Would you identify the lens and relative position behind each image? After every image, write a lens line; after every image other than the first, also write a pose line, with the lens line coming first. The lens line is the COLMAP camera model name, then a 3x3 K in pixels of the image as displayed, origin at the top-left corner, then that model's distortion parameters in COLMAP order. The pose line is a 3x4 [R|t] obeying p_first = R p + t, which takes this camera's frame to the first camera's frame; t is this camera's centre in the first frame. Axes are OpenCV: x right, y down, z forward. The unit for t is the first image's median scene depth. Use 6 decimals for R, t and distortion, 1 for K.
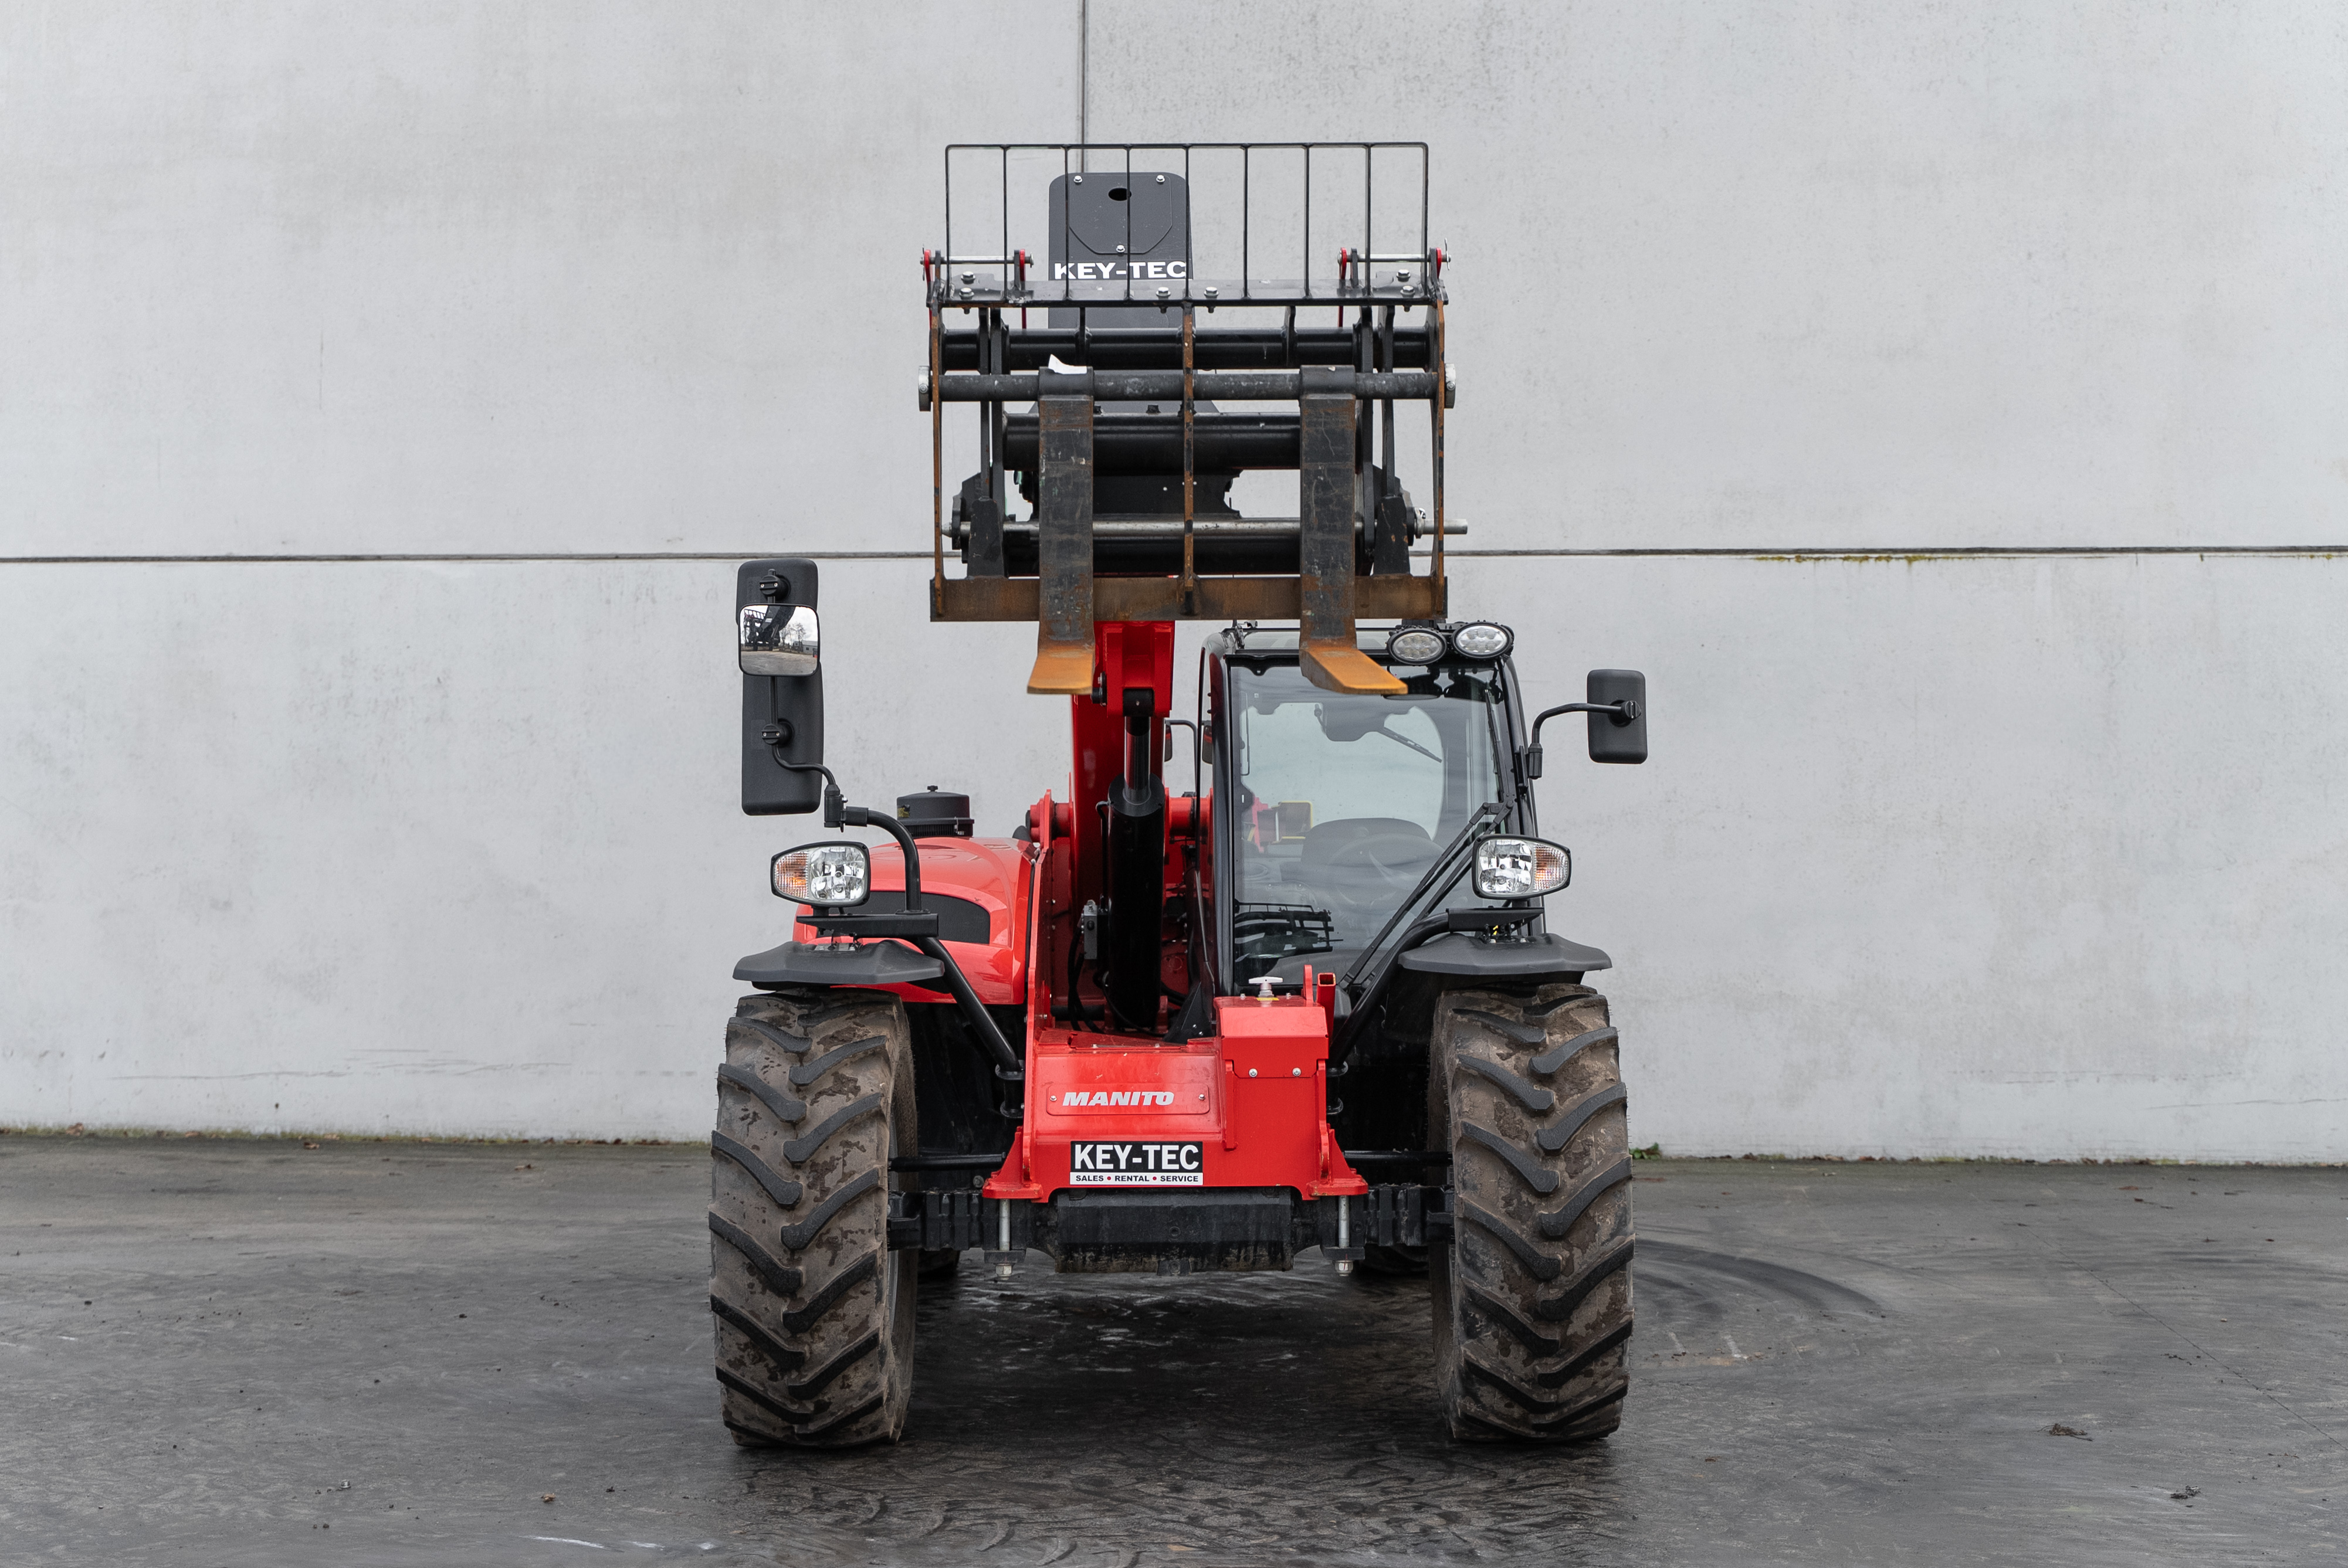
lens RADIAL K [[3124.6, 0, 1176.1], [0, 3124.6, 781.0], [0, 0, 1]] dist [0.025060, 0.000000]
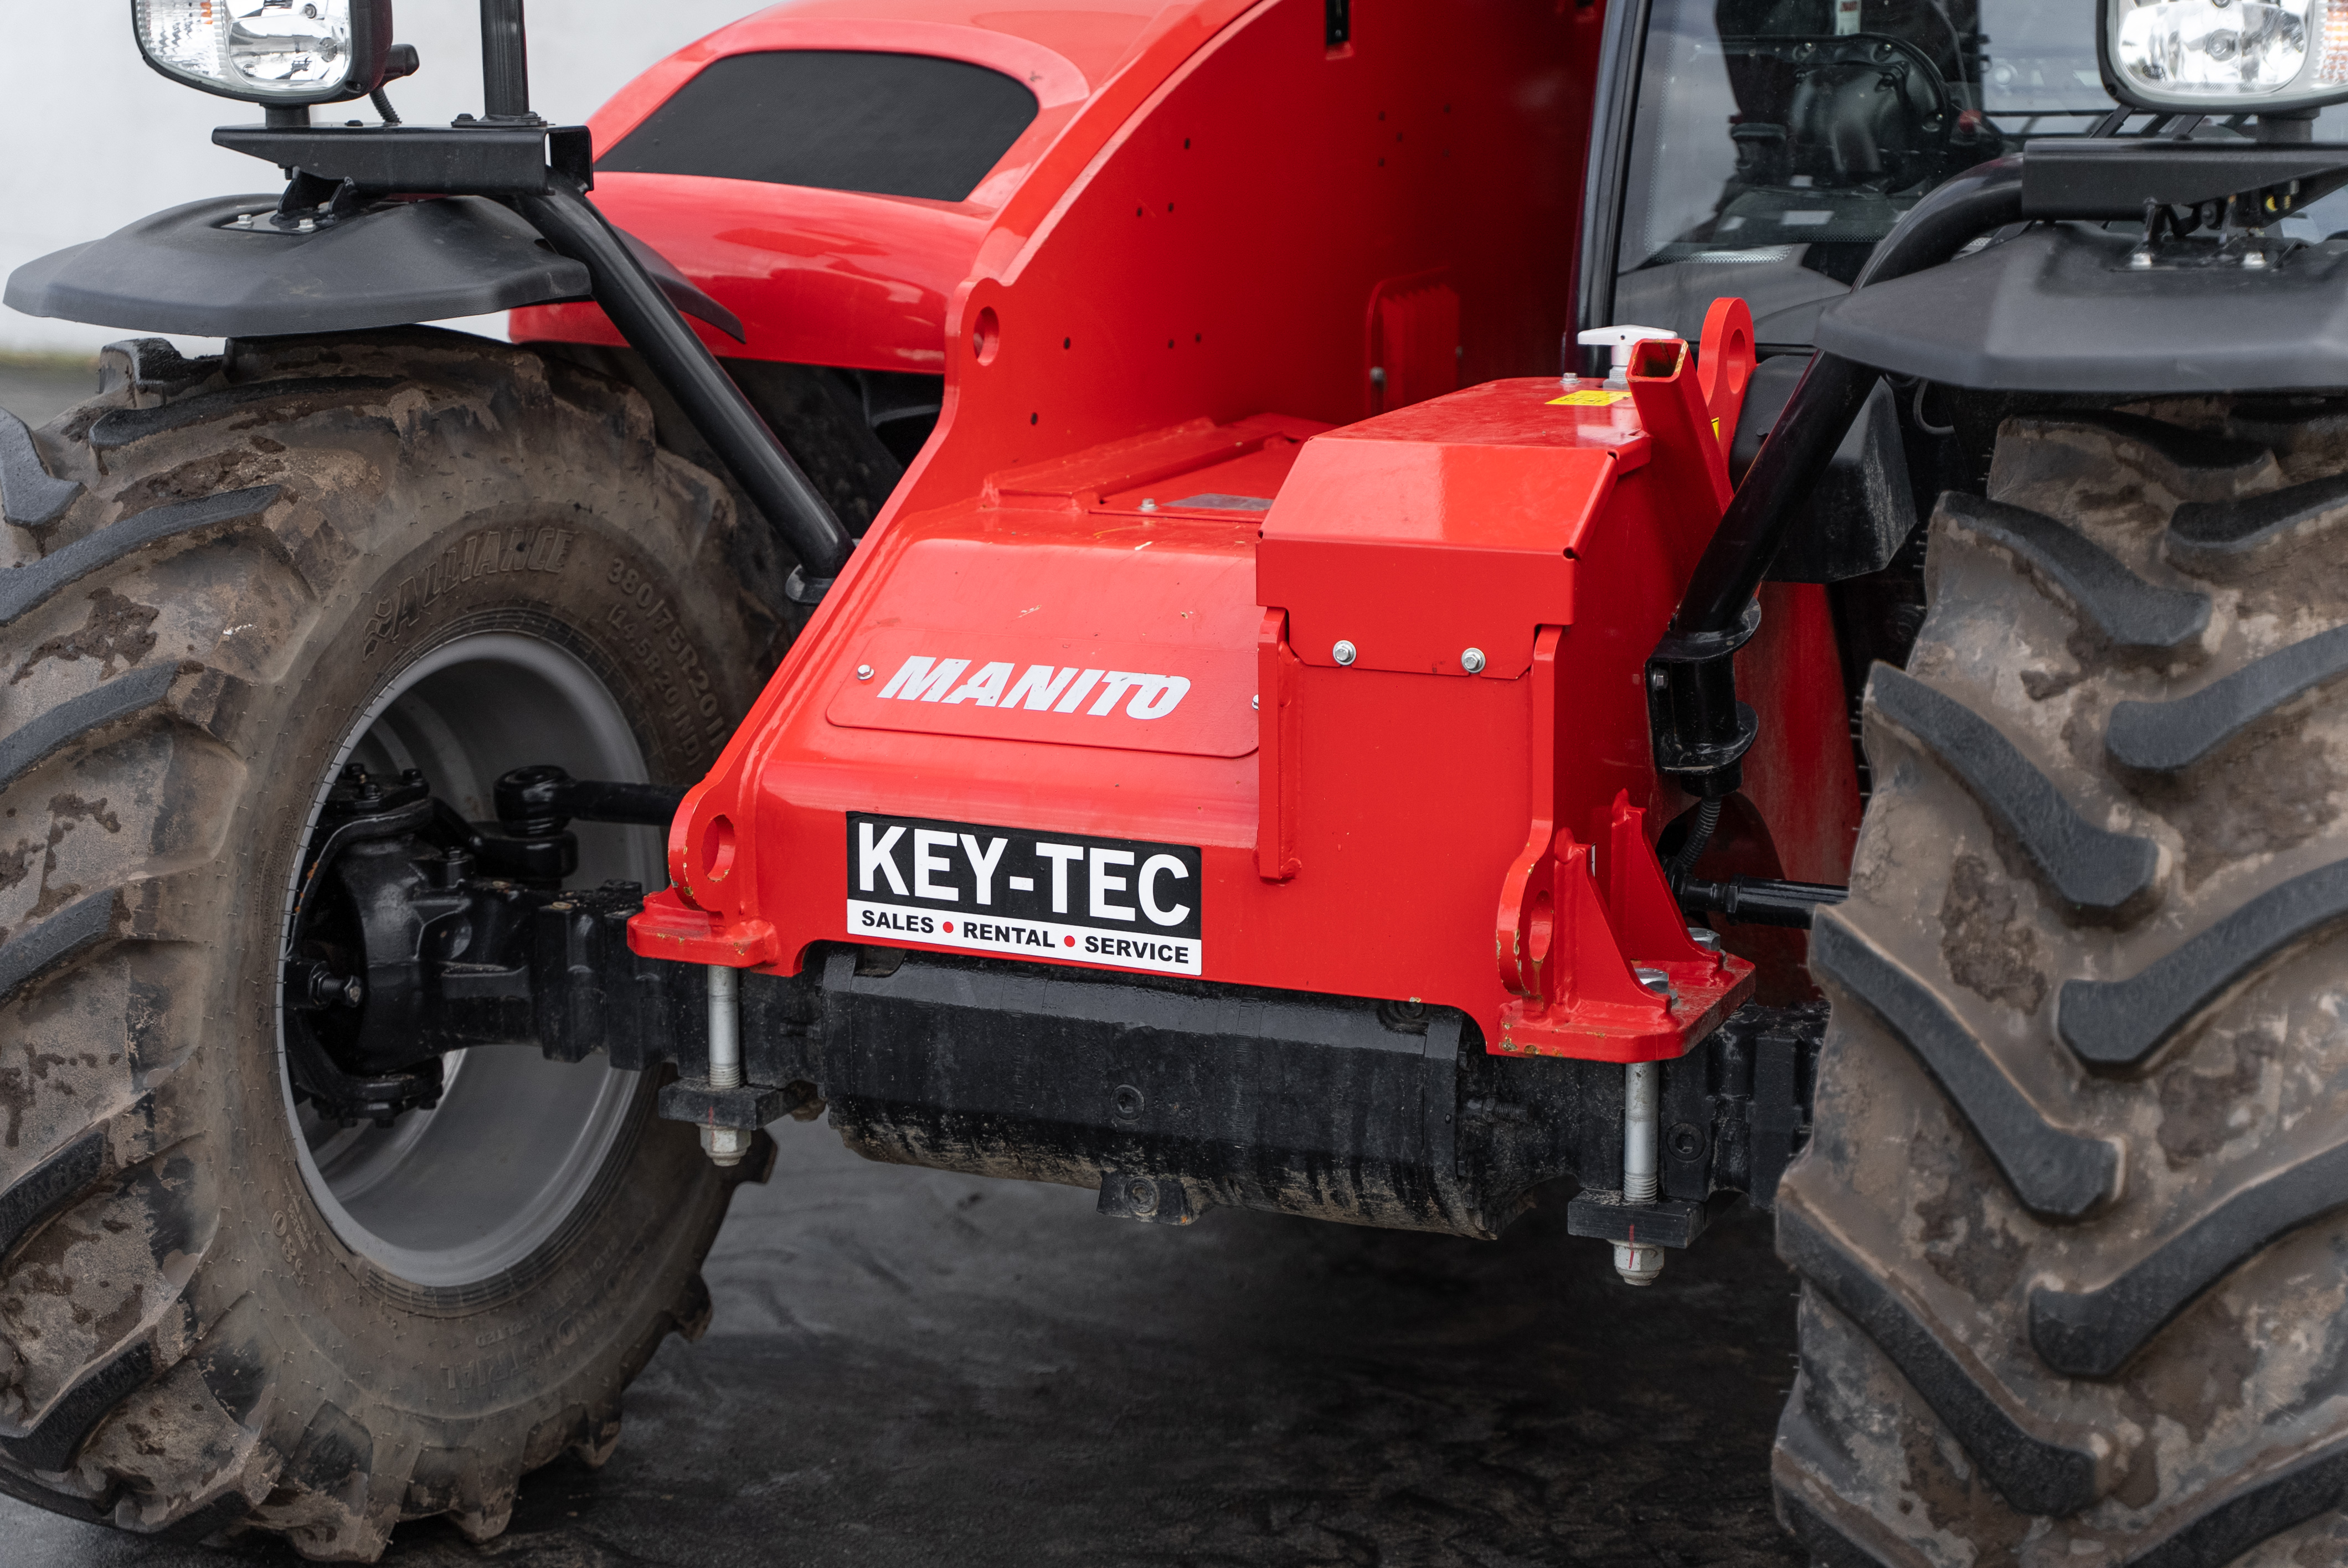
lens RADIAL K [[3992.9, 0, 1180.5], [0, 3992.9, 781.4], [0, 0, 1]] dist [-0.001581, 0.000000]
pose [[0.901326, 0.088417, -0.424022, 0.183605], [0.009253, 0.974790, 0.222932, 0.015185], [0.433043, -0.204858, 0.877785, 0.632867]]
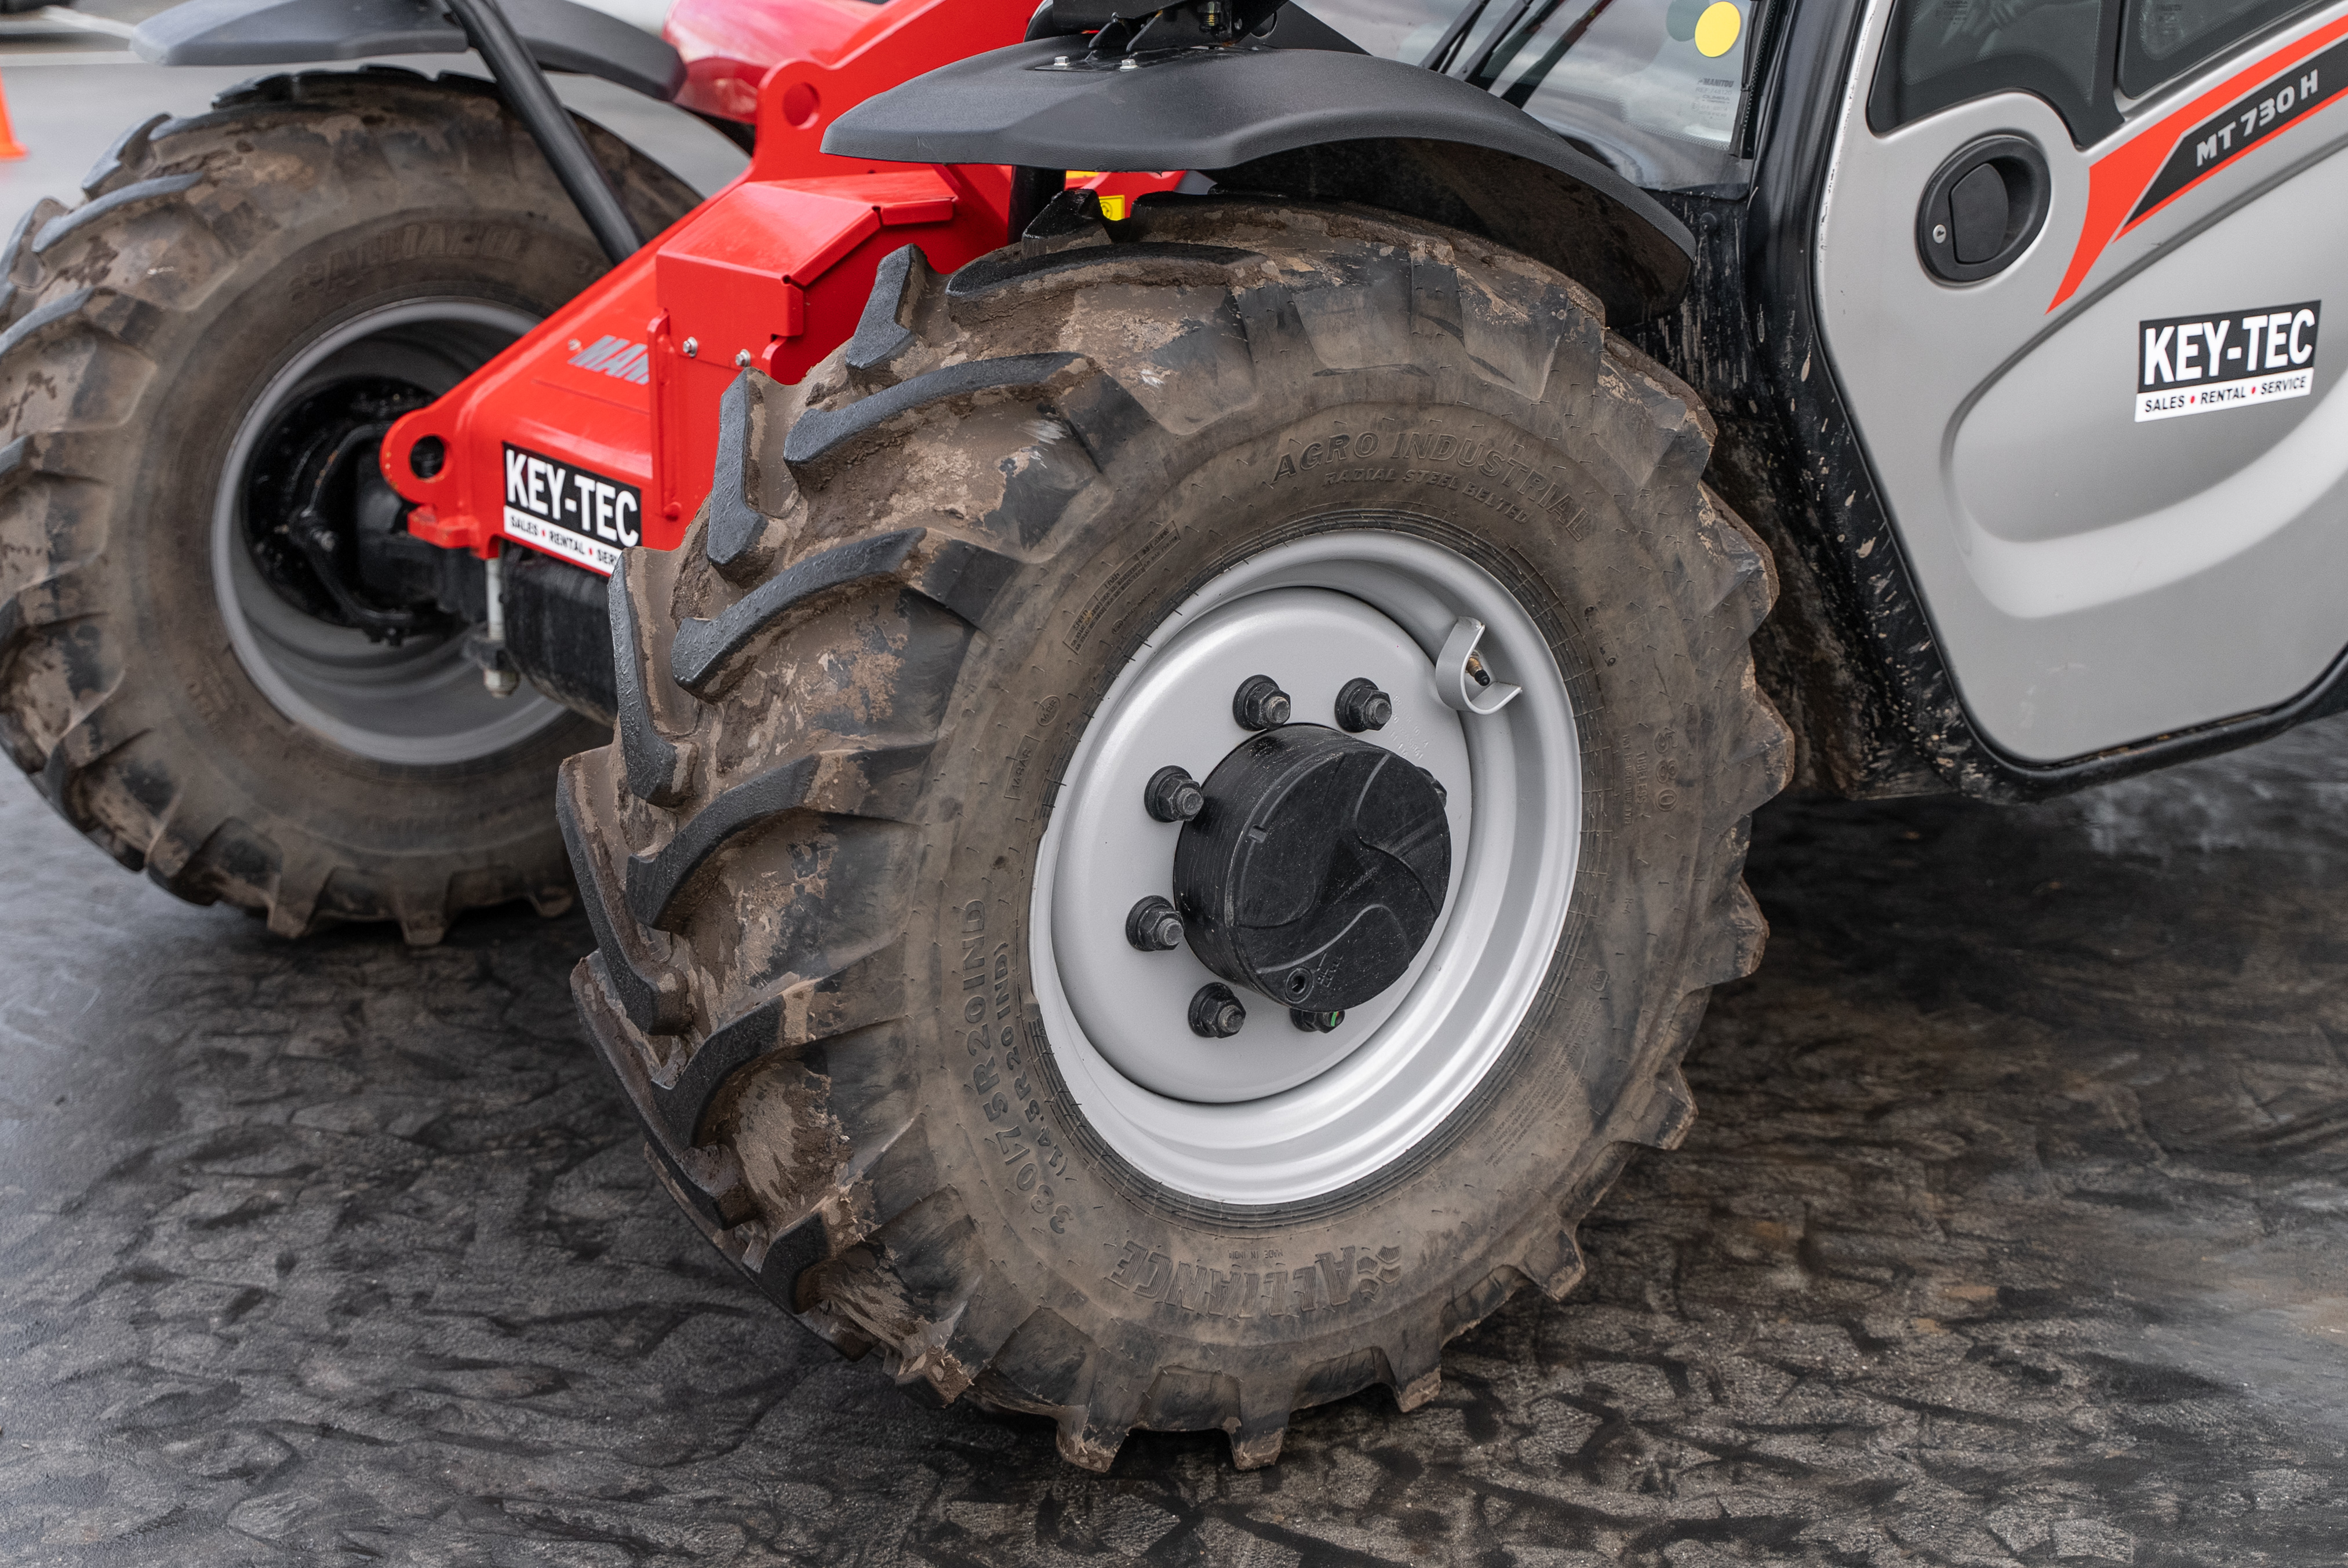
lens RADIAL K [[3250.0, 0, 1173.7], [0, 3250.0, 782.9], [0, 0, 1]] dist [-0.005926, 0.000000]
pose [[0.584212, 0.237585, -0.776048, 0.412005], [-0.001851, 0.956581, 0.291462, 0.022707], [0.811599, -0.168839, 0.559285, 0.800802]]
